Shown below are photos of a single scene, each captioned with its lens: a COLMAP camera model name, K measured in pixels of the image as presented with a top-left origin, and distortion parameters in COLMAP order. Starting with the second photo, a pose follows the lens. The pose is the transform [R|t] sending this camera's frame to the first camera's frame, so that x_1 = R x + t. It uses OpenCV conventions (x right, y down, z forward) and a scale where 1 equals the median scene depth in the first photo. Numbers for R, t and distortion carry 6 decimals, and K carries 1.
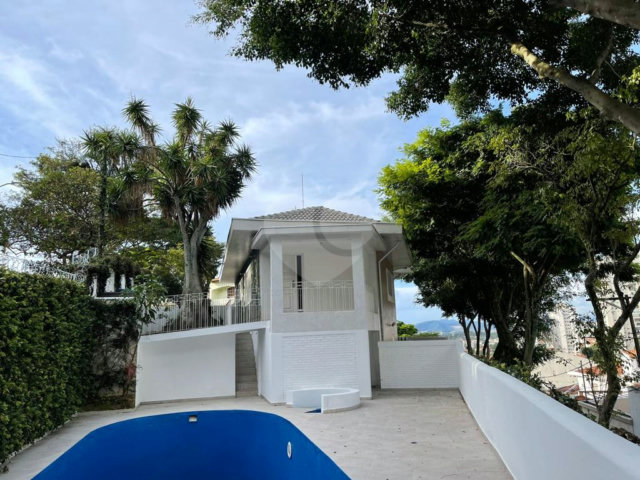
lens RADIAL K [[492.8, 0, 320.0], [0, 492.8, 240.0], [0, 0, 1]] dist [0.085726, -0.107598]
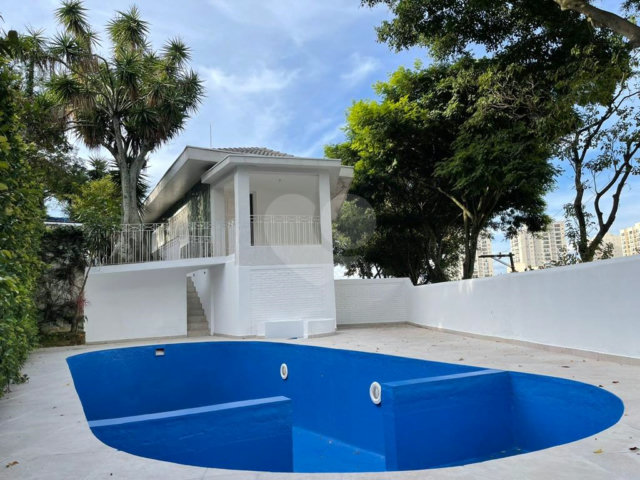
lens RADIAL K [[492.8, 0, 320.0], [0, 492.8, 240.0], [0, 0, 1]] dist [0.085726, -0.107598]
pose [[0.961610, 0.028749, 0.272911, -0.208479], [-0.041617, 0.998272, 0.041476, 0.091021], [-0.271247, -0.051241, 0.961145, 0.037643]]
